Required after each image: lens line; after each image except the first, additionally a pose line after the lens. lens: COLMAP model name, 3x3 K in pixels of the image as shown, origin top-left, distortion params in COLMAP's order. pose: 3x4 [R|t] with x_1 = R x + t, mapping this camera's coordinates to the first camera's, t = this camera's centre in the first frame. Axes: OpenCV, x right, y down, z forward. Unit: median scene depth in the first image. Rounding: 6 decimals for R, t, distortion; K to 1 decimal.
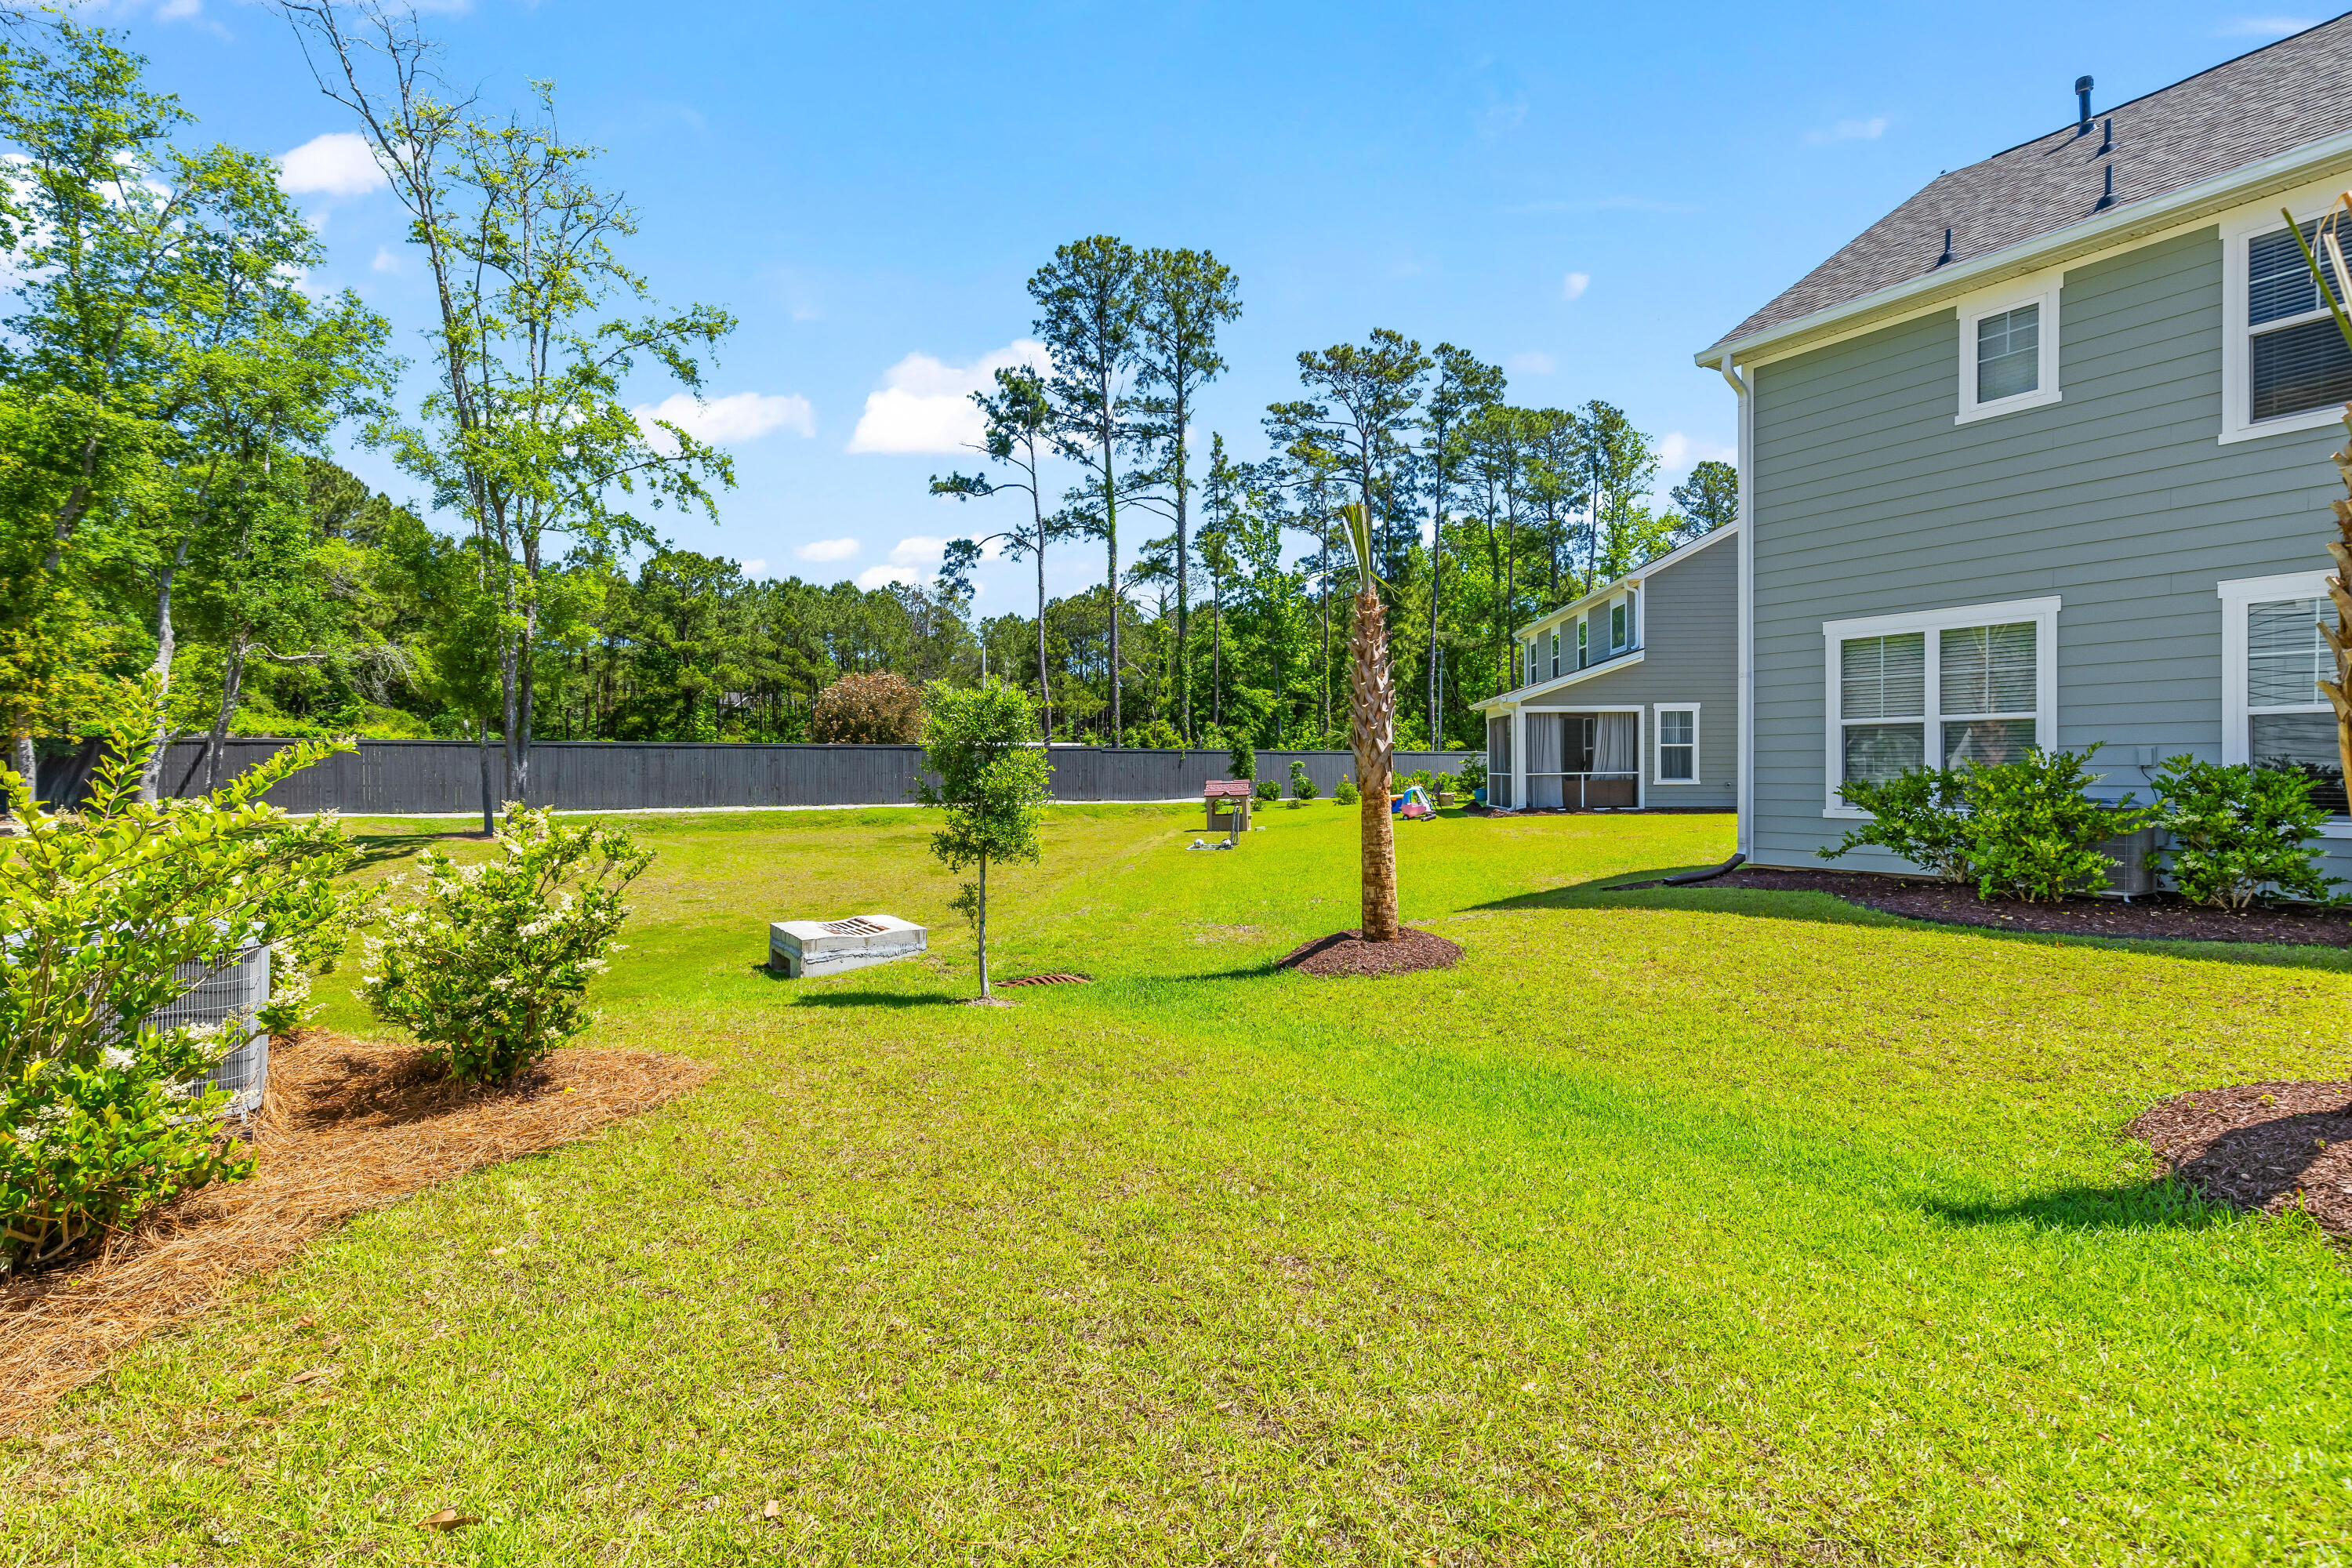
lens RADIAL K [[1113.3, 0, 1192.8], [0, 1113.3, 777.7], [0, 0, 1]] dist [0.010589, 0.001011]
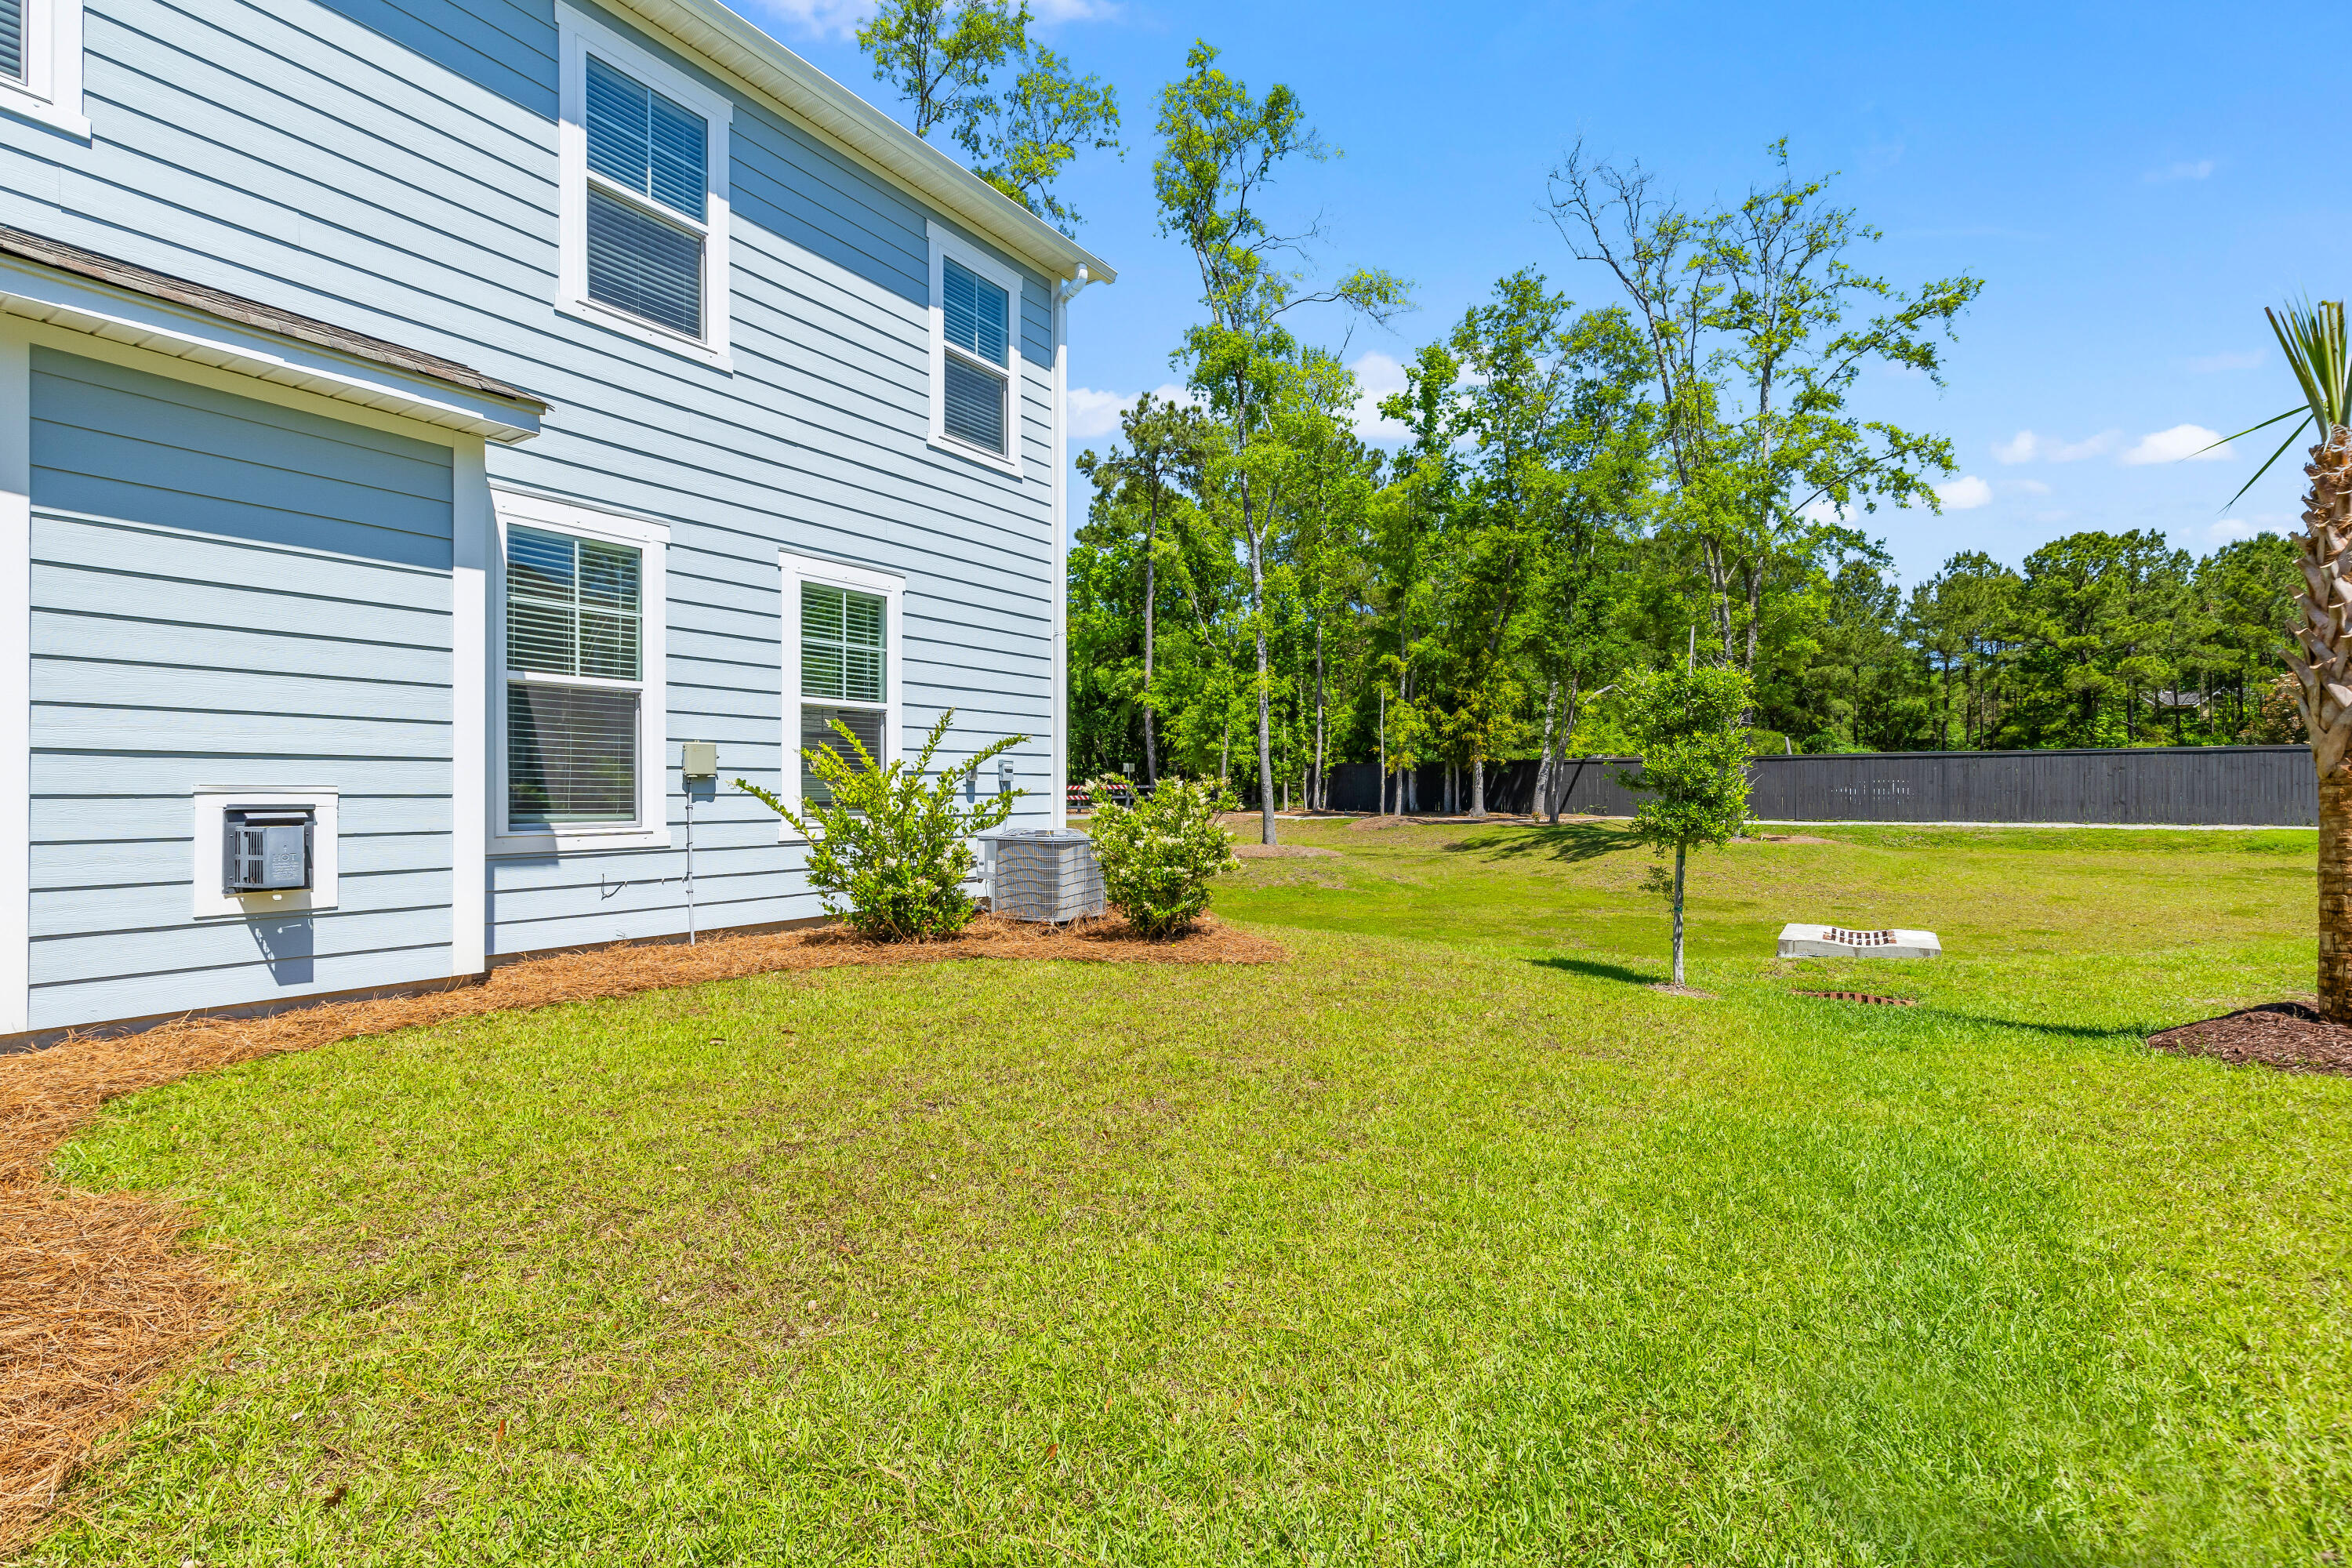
lens RADIAL K [[1070.7, 0, 1172.7], [0, 1070.7, 789.4], [0, 0, 1]] dist [0.010369, -0.001984]
pose [[0.398429, 0.000296, -0.917199, 0.093525], [-0.004625, 0.999988, -0.001686, 0.004989], [0.917187, 0.004914, 0.398426, 0.038073]]
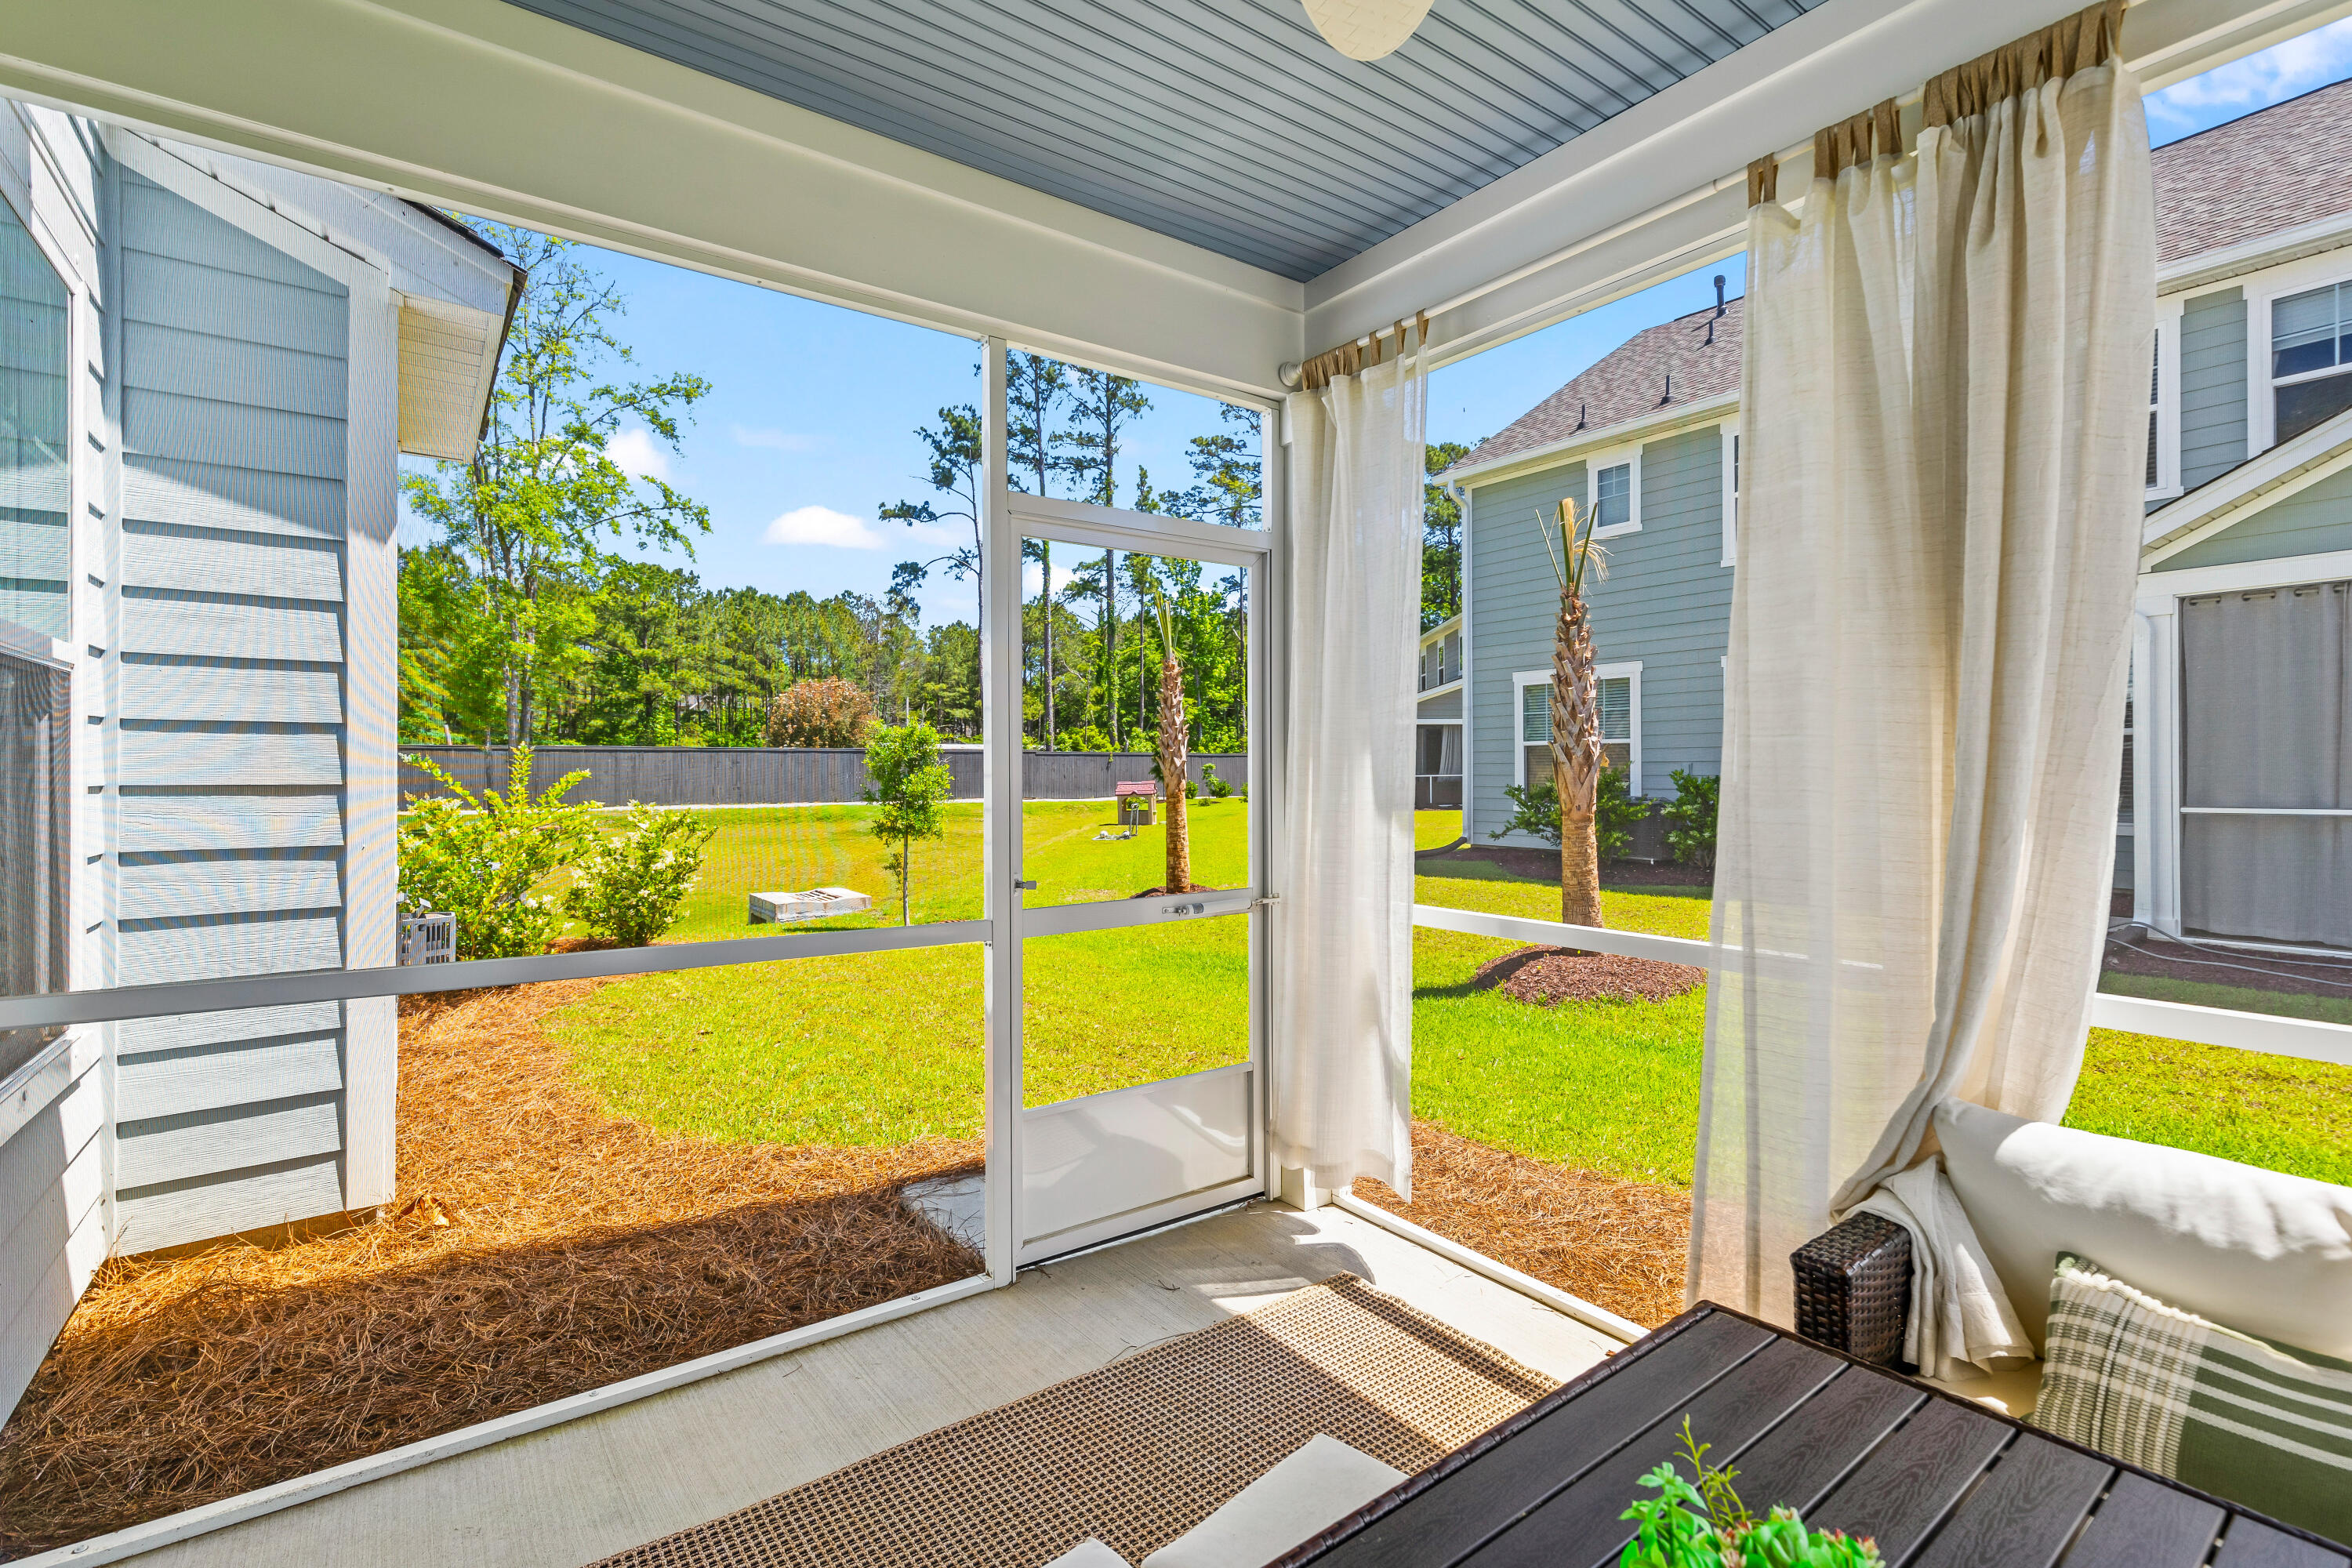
lens RADIAL K [[1070.7, 0, 1177.2], [0, 1070.7, 764.0], [0, 0, 1]] dist [0.010369, -0.001984]
pose [[0.999253, 0.000903, 0.038644, 0.023648], [-0.000432, 0.999925, -0.012203, -0.001874], [-0.038652, 0.012177, 0.999179, -0.090553]]
